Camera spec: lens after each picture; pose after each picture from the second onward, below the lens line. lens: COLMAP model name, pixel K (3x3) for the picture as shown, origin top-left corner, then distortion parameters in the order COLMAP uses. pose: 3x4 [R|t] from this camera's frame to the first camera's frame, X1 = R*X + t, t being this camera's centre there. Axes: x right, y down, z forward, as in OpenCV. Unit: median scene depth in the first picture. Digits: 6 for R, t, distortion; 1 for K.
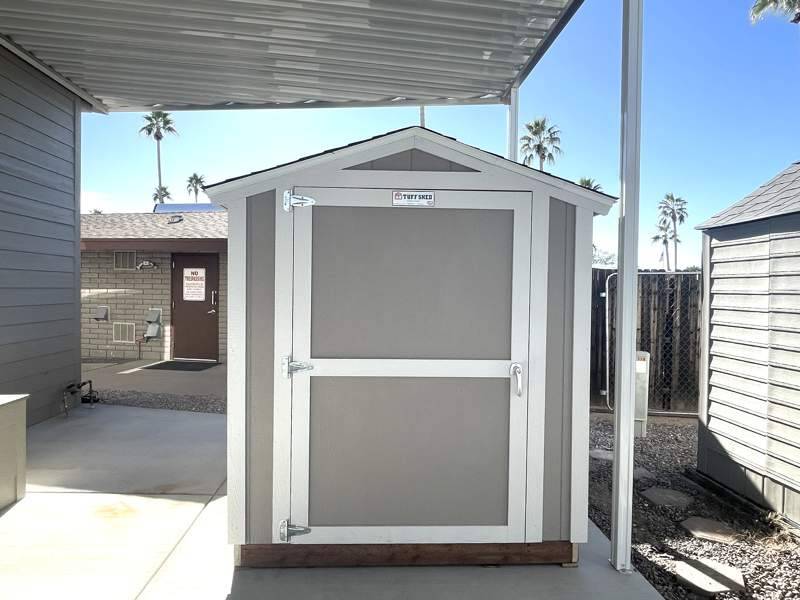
lens RADIAL K [[486.0, 0, 399.8], [0, 486.0, 298.1], [0, 0, 1]] dist [0.007907, 0.000524]
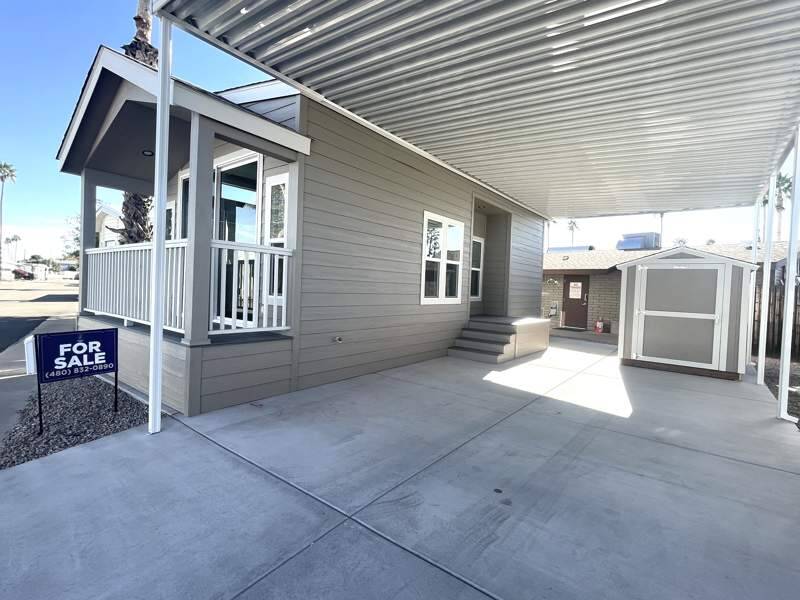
lens RADIAL K [[447.0, 0, 366.8], [0, 447.0, 287.4], [0, 0, 1]] dist [-0.004006, 0.003274]
pose [[0.751062, 0.021886, -0.659868, 0.439735], [-0.048371, 0.998589, -0.021935, 0.121839], [0.658457, 0.048393, 0.751061, -2.794912]]
